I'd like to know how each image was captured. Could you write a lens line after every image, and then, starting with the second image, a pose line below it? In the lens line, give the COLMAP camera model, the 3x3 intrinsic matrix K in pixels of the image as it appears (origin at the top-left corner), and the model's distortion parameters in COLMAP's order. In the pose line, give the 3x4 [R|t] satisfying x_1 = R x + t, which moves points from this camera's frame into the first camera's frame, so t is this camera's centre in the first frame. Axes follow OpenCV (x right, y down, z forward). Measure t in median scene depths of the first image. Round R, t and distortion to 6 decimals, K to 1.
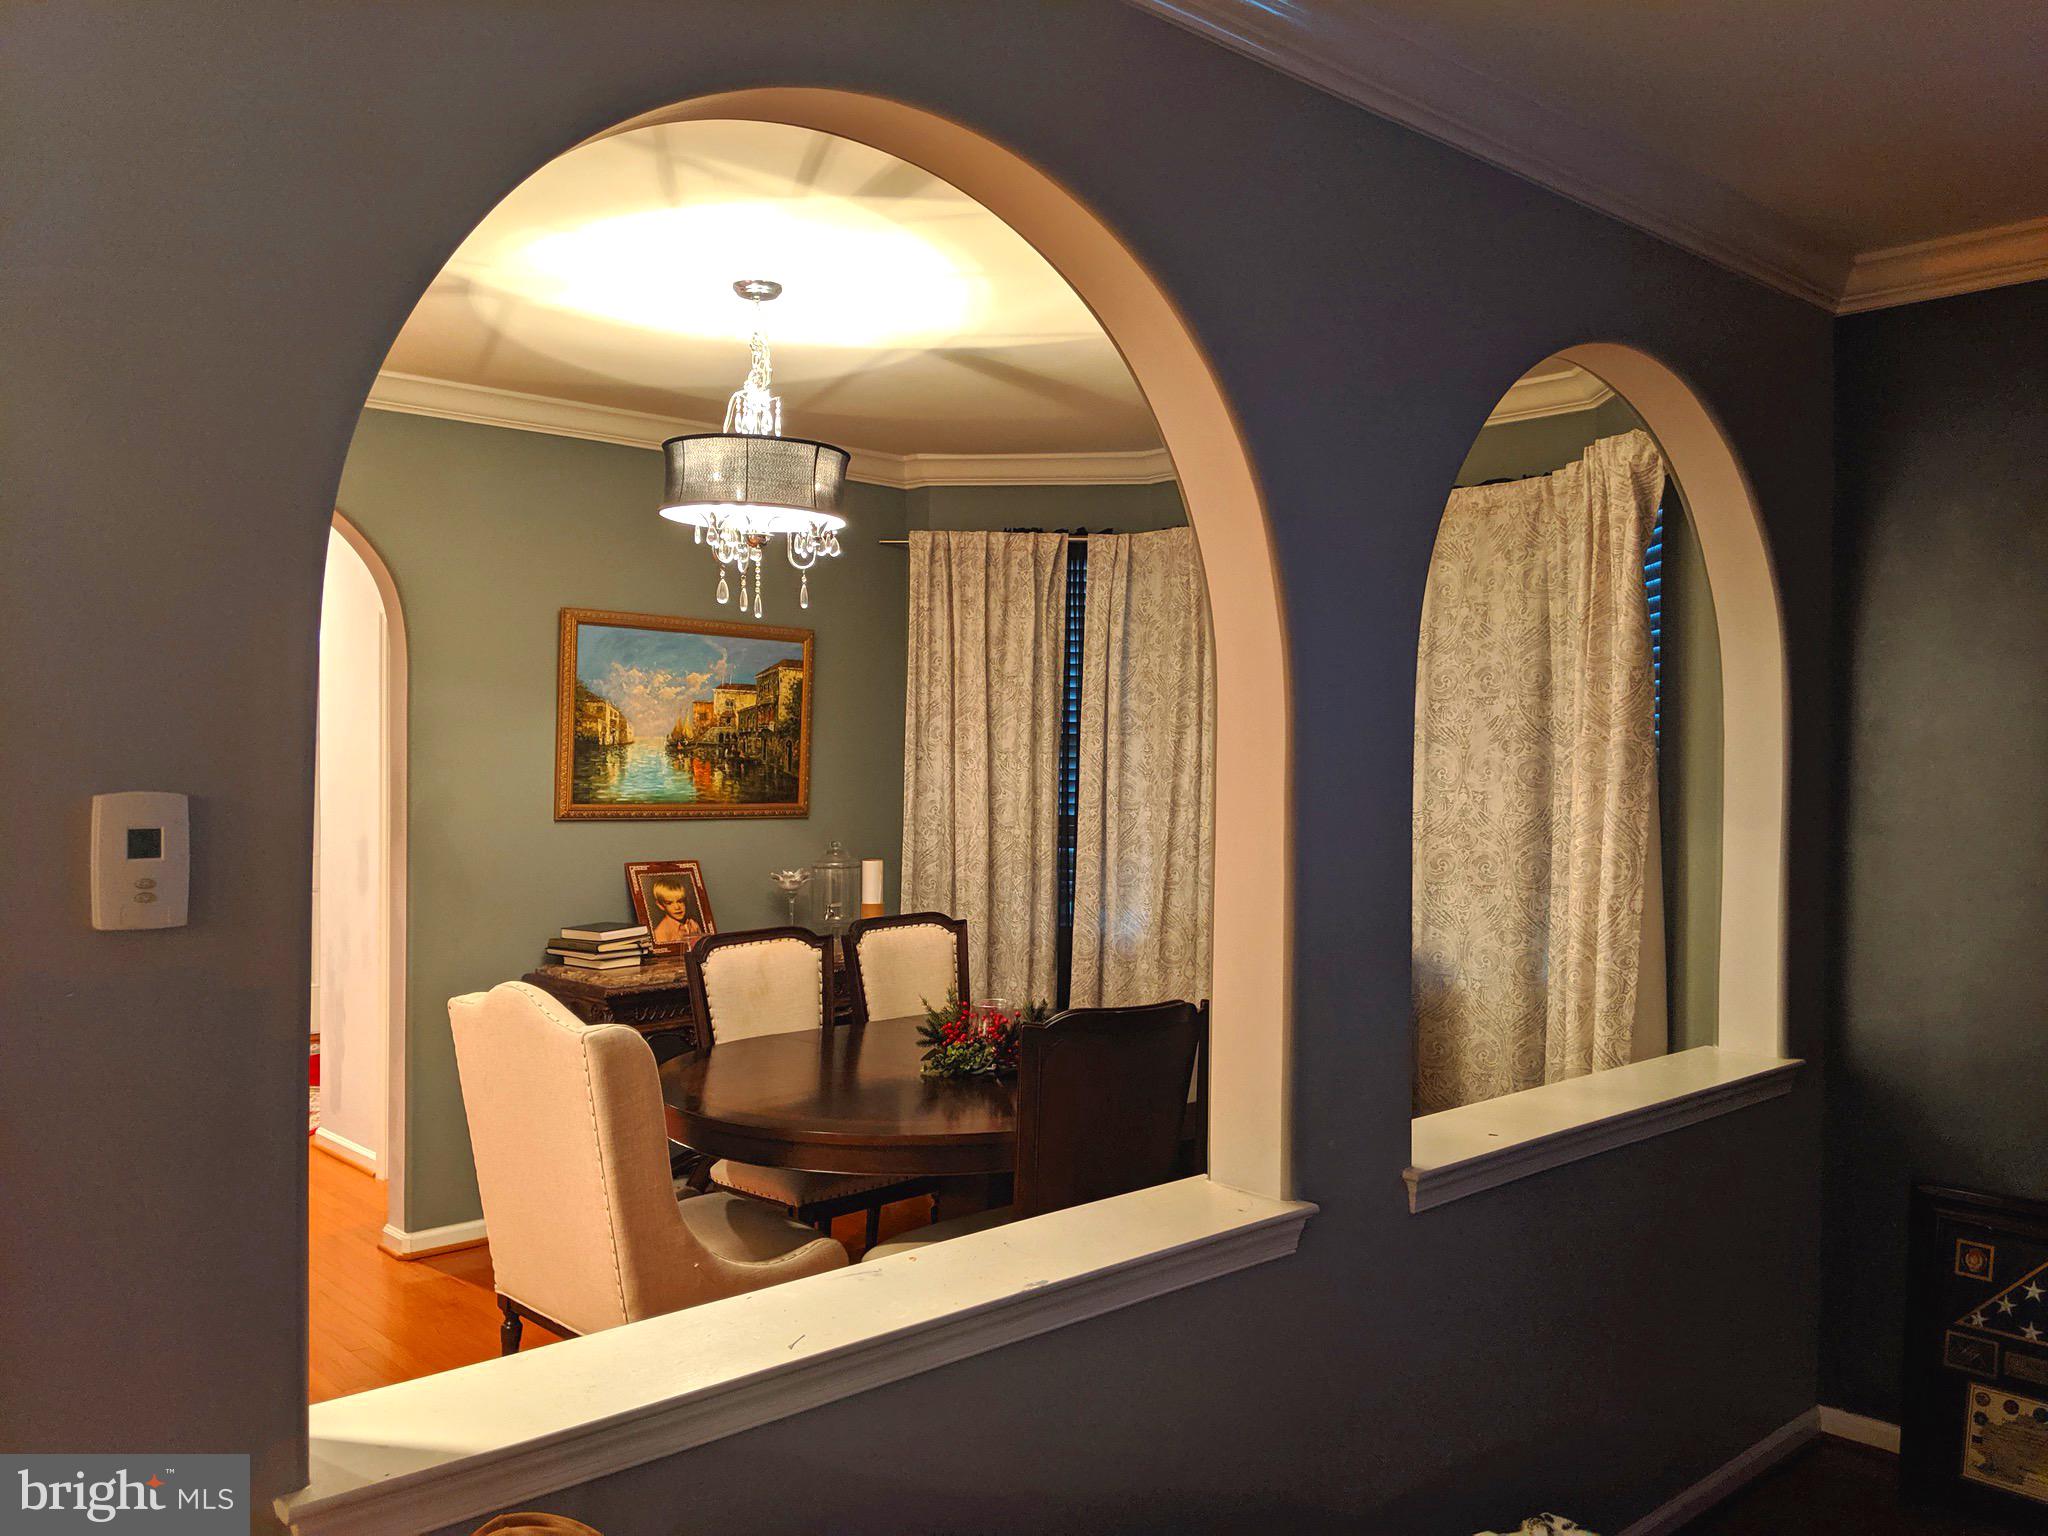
lens RADIAL K [[1628.0, 0, 1034.1], [0, 1628.0, 812.2], [0, 0, 1]] dist [0.129223, -0.229400]
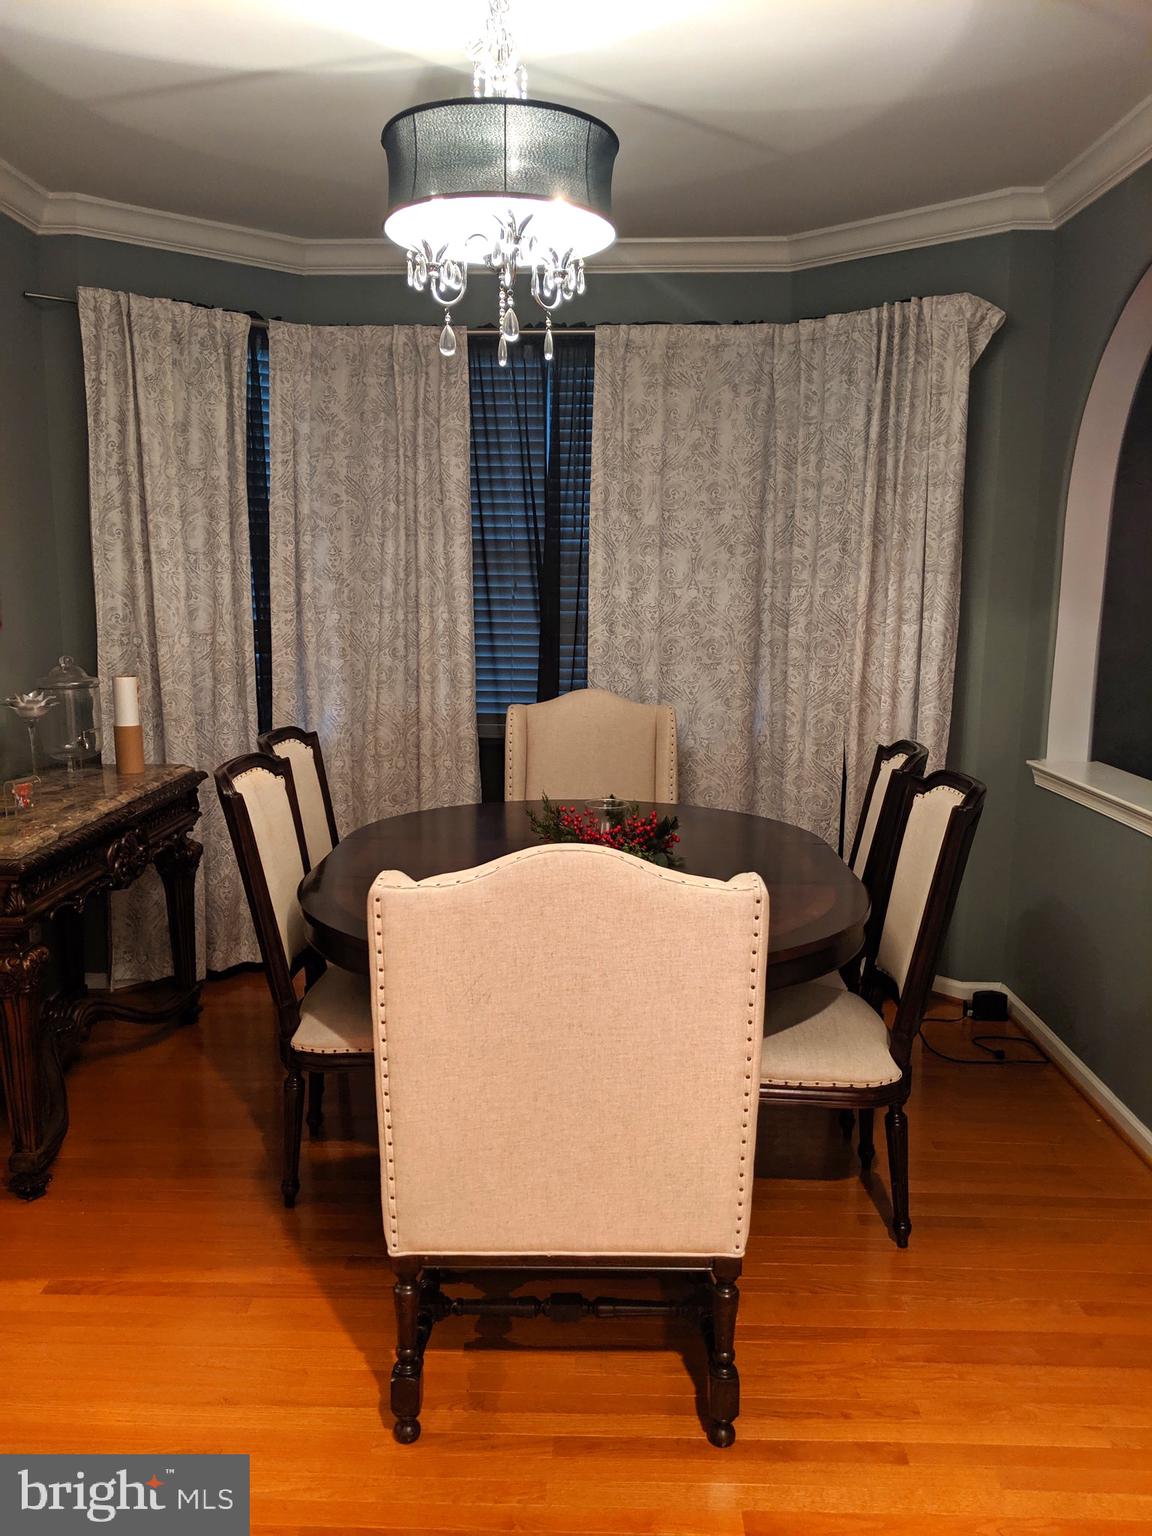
lens RADIAL K [[1221.0, 0, 574.0], [0, 1221.0, 805.9], [0, 0, 1]] dist [0.129223, -0.229400]
pose [[0.689181, -0.137167, 0.711488, -0.477857], [0.030053, 0.986485, 0.161073, -0.001935], [-0.723966, -0.089627, 0.683988, 0.421488]]
